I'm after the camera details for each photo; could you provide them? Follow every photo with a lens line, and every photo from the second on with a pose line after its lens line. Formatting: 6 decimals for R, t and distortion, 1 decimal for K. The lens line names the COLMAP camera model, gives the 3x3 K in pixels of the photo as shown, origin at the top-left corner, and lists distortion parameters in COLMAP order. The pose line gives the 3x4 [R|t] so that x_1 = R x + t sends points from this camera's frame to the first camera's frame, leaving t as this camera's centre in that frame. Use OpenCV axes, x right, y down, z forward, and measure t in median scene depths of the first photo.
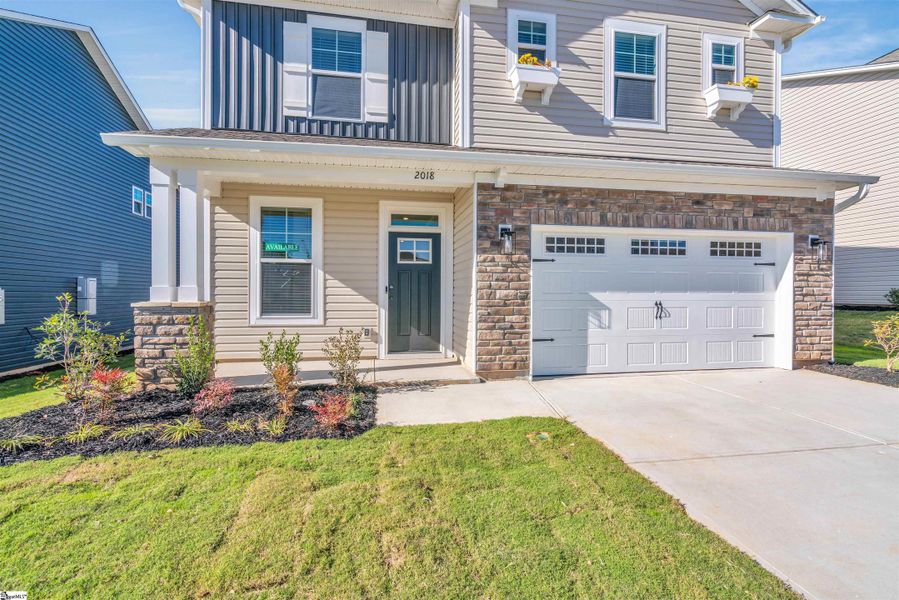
lens RADIAL K [[408.0, 0, 450.0], [0, 408.0, 297.7], [0, 0, 1]] dist [-0.003385, -0.000390]
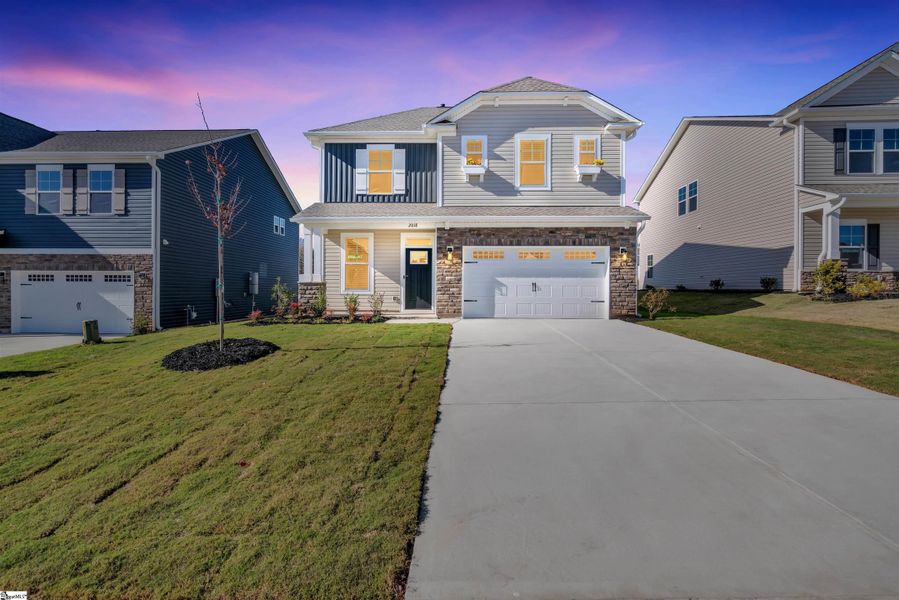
lens RADIAL K [[408.0, 0, 451.1], [0, 408.0, 295.2], [0, 0, 1]] dist [-0.003385, -0.000390]
pose [[0.980978, 0.006768, -0.193999, 0.489701], [-0.005710, 0.999966, 0.006012, 0.058883], [0.194033, -0.004790, 0.980983, -0.978256]]
